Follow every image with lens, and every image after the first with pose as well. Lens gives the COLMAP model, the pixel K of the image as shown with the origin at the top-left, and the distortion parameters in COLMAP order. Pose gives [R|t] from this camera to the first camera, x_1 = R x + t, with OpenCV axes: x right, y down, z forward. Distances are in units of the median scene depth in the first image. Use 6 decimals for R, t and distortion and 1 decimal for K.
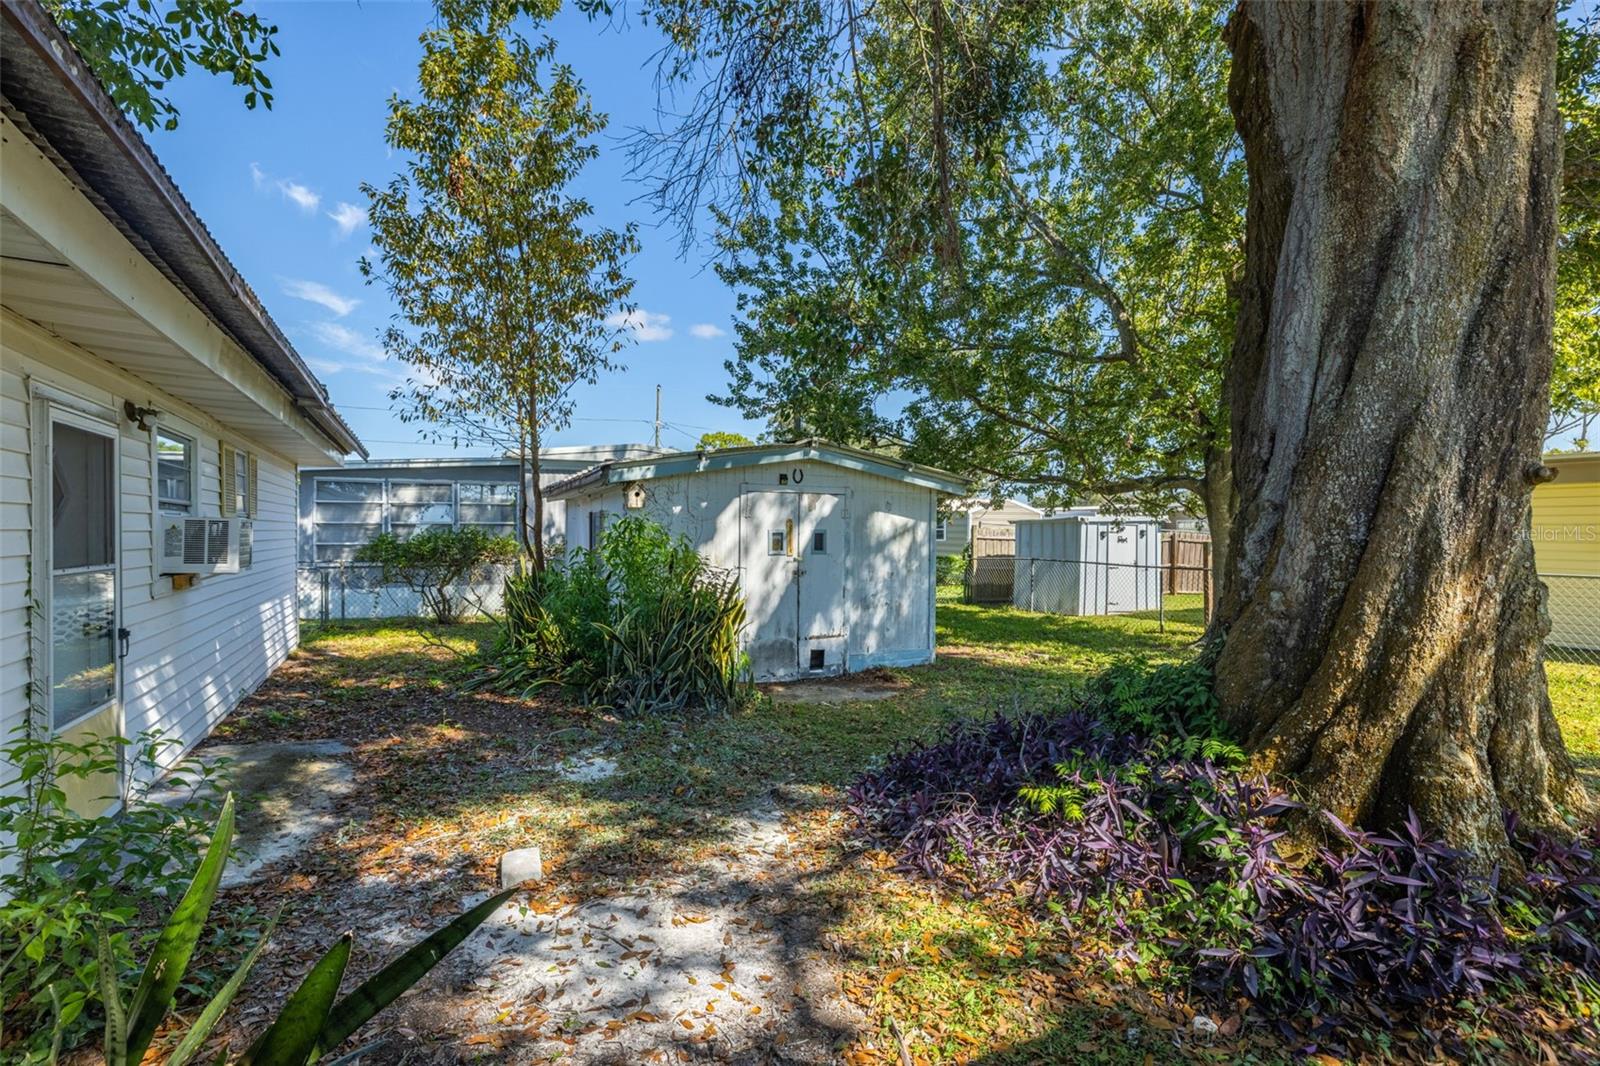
lens RADIAL K [[750.8, 0, 800.0], [0, 750.8, 533.0], [0, 0, 1]] dist [-0.001412, -0.000128]
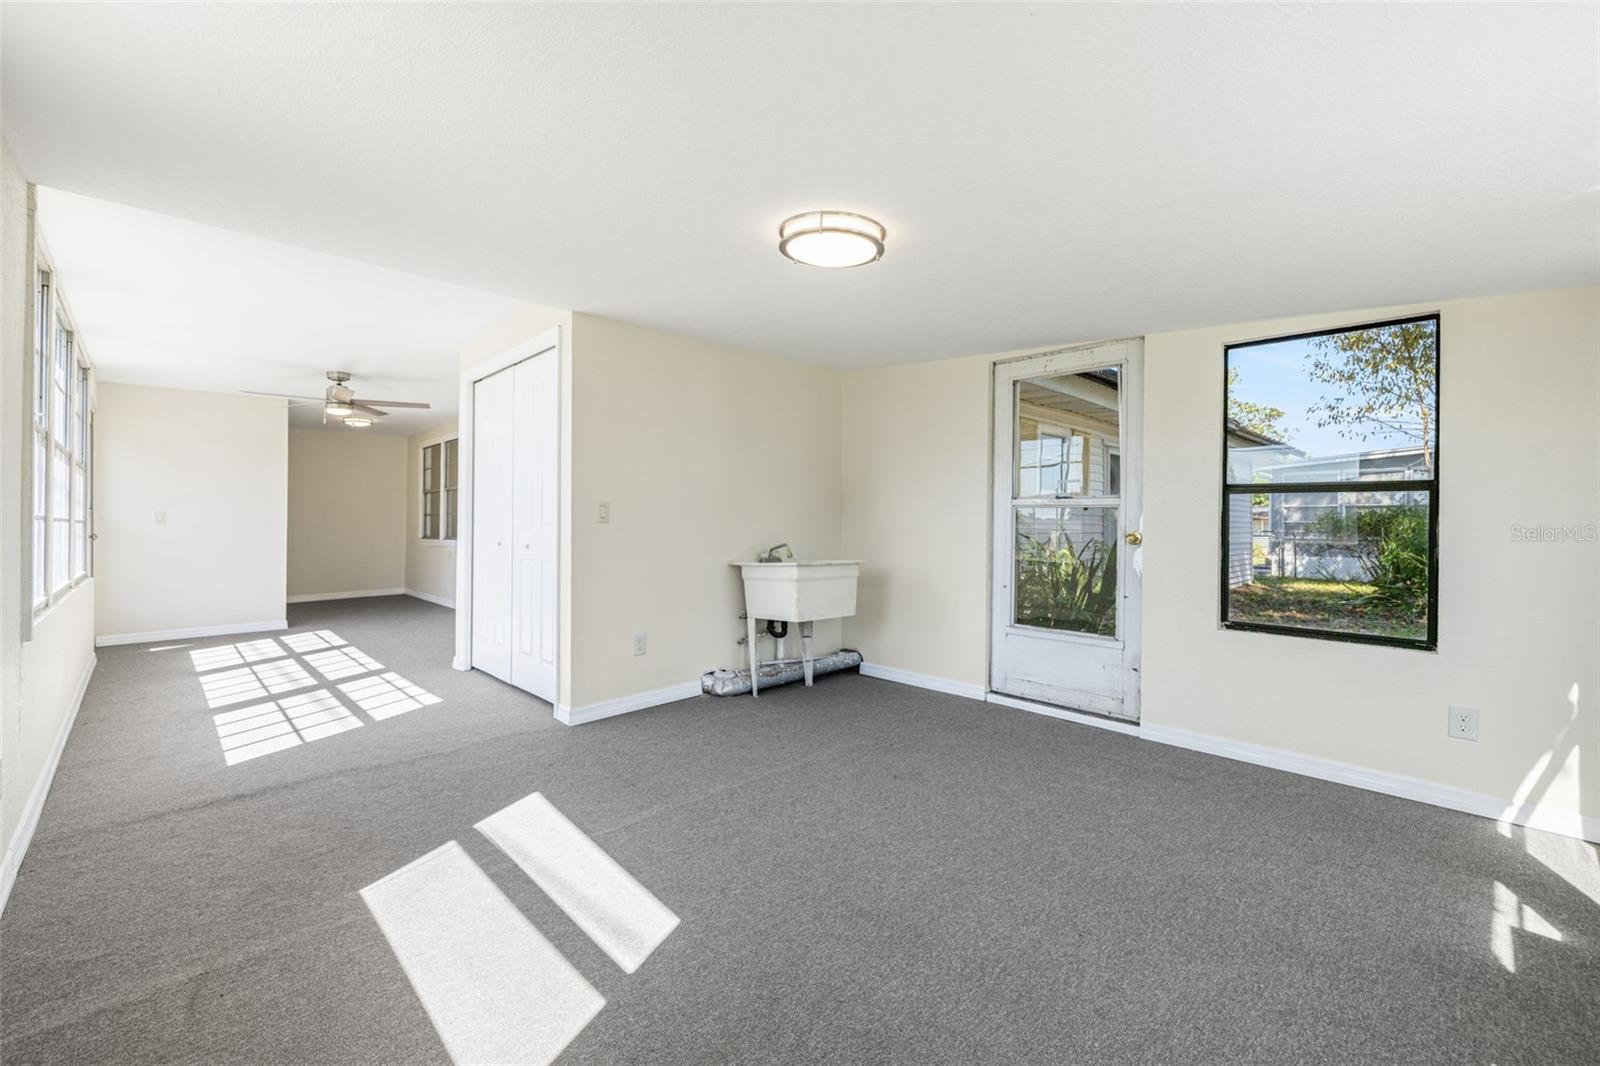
lens RADIAL K [[663.7, 0, 795.8], [0, 663.7, 537.2], [0, 0, 1]] dist [0.001002, -0.000129]
pose [[0.299896, 0.016392, -0.953831, 0.344119], [-0.009419, 0.999855, 0.014221, 0.046244], [0.953925, 0.004719, 0.300007, -0.290498]]
